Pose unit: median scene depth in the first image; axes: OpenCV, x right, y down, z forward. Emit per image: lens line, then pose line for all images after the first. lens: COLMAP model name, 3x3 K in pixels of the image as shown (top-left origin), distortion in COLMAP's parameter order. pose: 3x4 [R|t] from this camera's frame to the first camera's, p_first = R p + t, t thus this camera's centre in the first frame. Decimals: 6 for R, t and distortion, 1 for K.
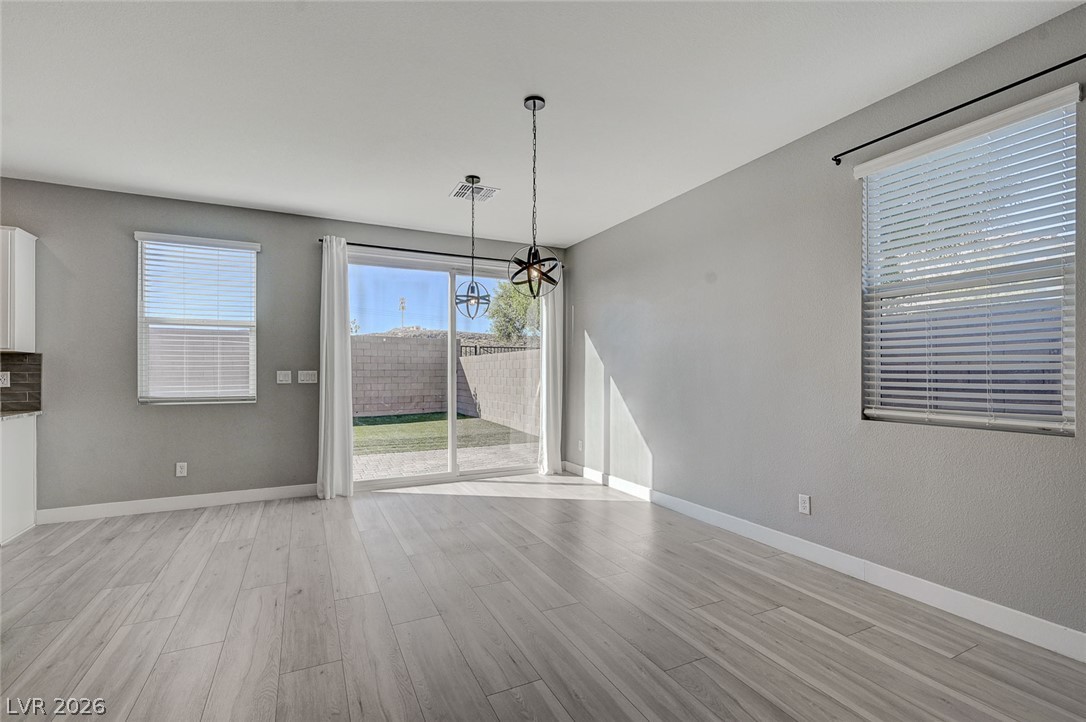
lens RADIAL K [[484.3, 0, 544.0], [0, 484.3, 367.6], [0, 0, 1]] dist [0.000288, -0.000027]
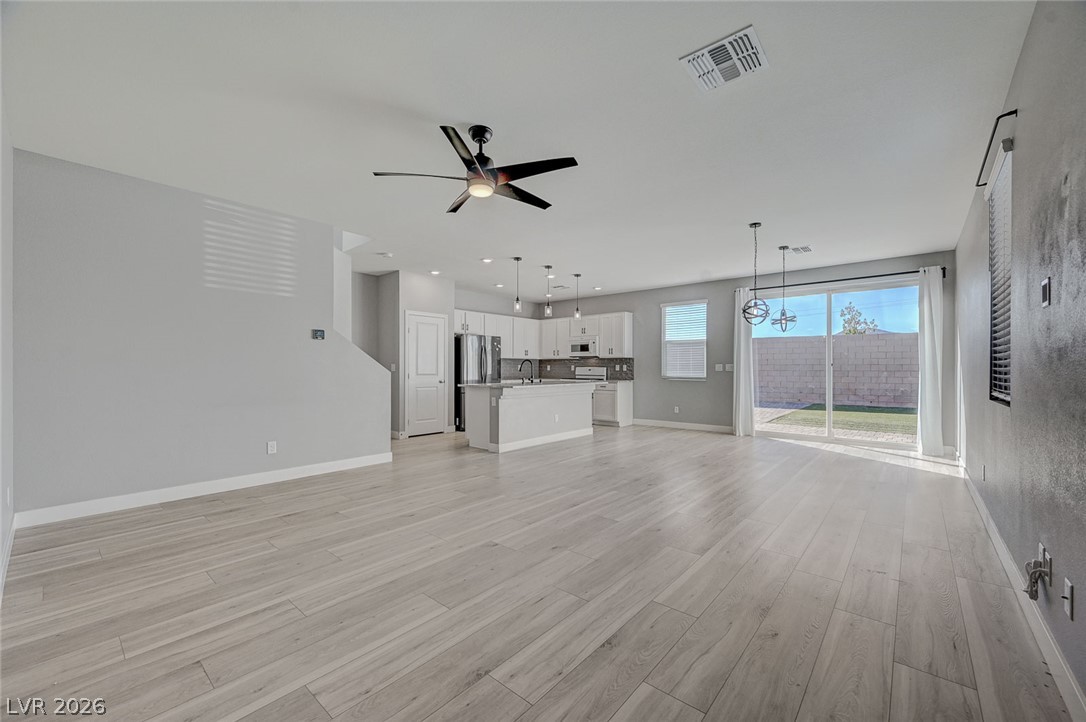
lens RADIAL K [[431.0, 0, 544.5], [0, 431.0, 364.5], [0, 0, 1]] dist [0.002031, 0.000398]
pose [[0.385122, -0.006261, -0.922845, 0.757611], [0.006911, 0.999969, -0.003900, 0.009452], [0.922840, -0.004876, 0.385153, -0.273184]]
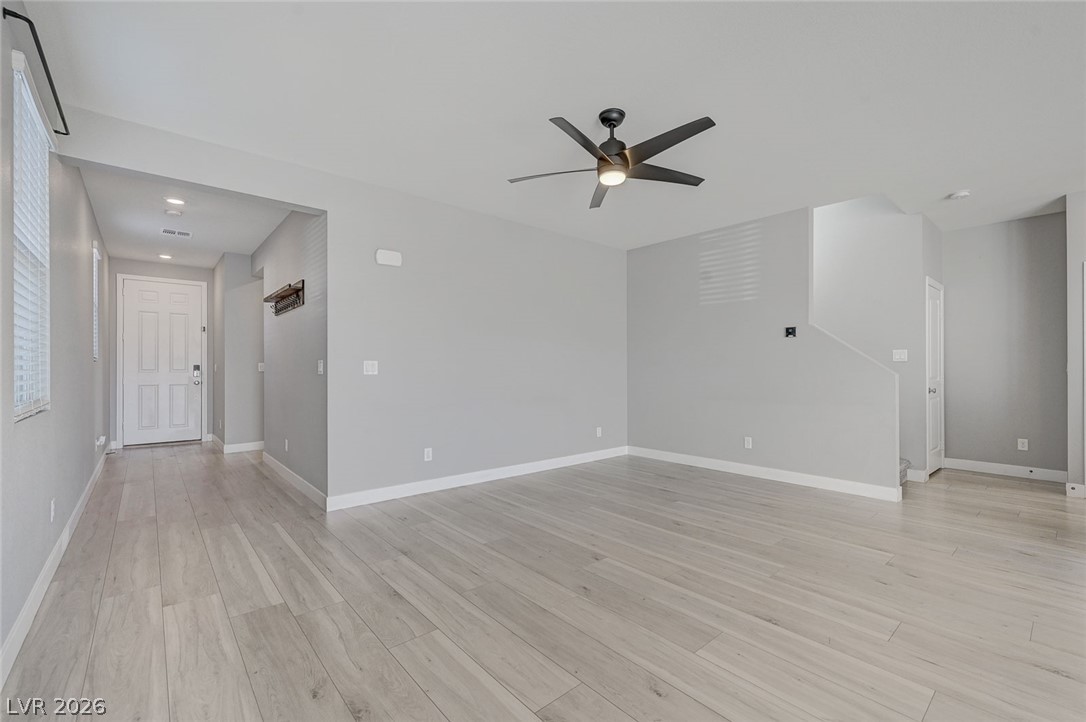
lens RADIAL K [[459.6, 0, 543.0], [0, 459.6, 361.0], [0, 0, 1]] dist [0.001118, 0.000103]
pose [[-0.969097, -0.001993, -0.246673, 0.380356], [0.003663, 0.999741, -0.022468, 0.014711], [0.246654, -0.022677, -0.968838, 0.479428]]
